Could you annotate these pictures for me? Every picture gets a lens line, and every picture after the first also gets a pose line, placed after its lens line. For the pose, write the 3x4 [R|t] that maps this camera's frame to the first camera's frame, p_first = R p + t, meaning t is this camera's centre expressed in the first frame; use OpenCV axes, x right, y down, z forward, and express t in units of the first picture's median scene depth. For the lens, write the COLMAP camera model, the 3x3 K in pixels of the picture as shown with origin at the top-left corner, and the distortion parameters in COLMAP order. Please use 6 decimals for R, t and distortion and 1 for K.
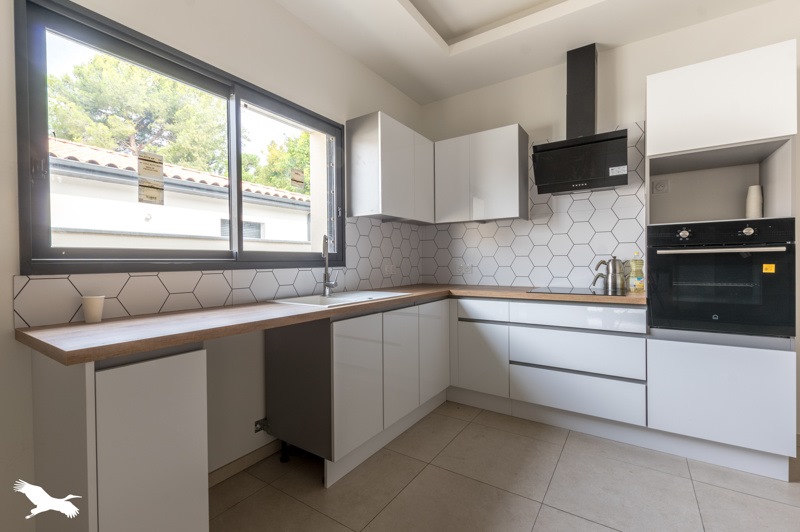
lens RADIAL K [[351.7, 0, 400.0], [0, 351.7, 266.0], [0, 0, 1]] dist [0.001588, 0.000375]
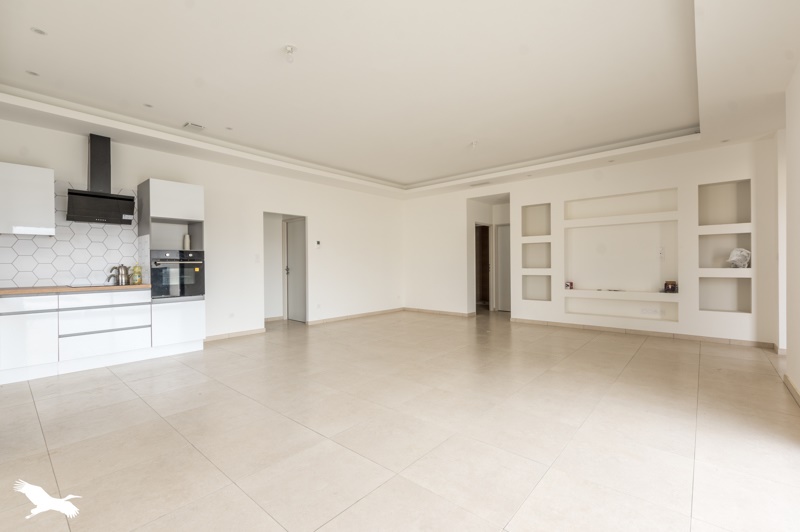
lens RADIAL K [[351.7, 0, 400.0], [0, 351.7, 266.0], [0, 0, 1]] dist [0.001588, 0.000375]
pose [[0.130977, -0.004720, 0.991374, -0.984308], [0.016834, 0.999855, 0.002536, -0.000787], [-0.991242, 0.016356, 0.131038, -0.616545]]
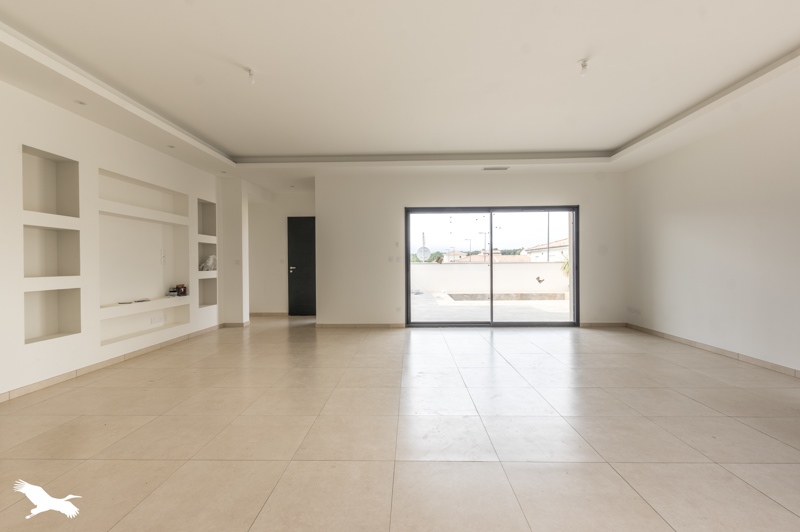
lens RADIAL K [[351.7, 0, 400.0], [0, 351.7, 266.0], [0, 0, 1]] dist [0.001588, 0.000375]
pose [[-0.847617, 0.014278, -0.530416, 1.353121], [0.007632, 0.999863, 0.014720, -0.011316], [0.530553, 0.008429, -0.847610, 0.594560]]
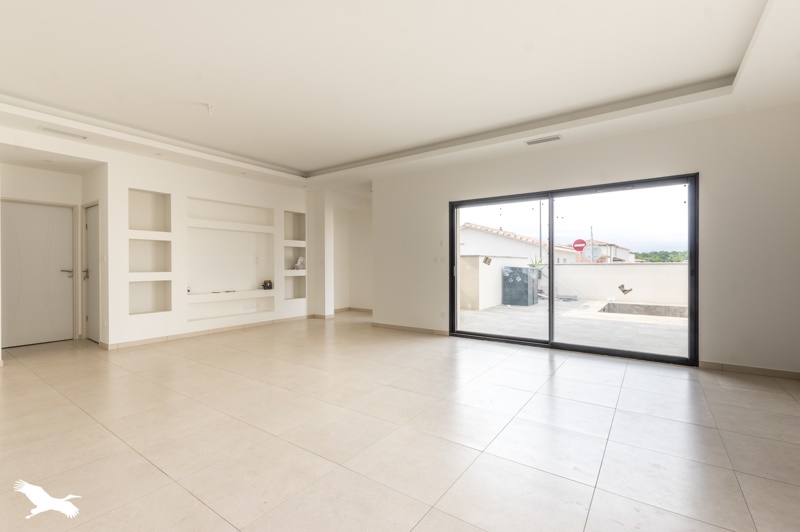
lens RADIAL K [[351.7, 0, 400.0], [0, 351.7, 266.0], [0, 0, 1]] dist [0.001588, 0.000375]
pose [[-0.999589, 0.006618, 0.027879, 0.240729], [0.006862, 0.999939, 0.008664, -0.003669], [-0.027820, 0.008852, -0.999574, 0.748767]]
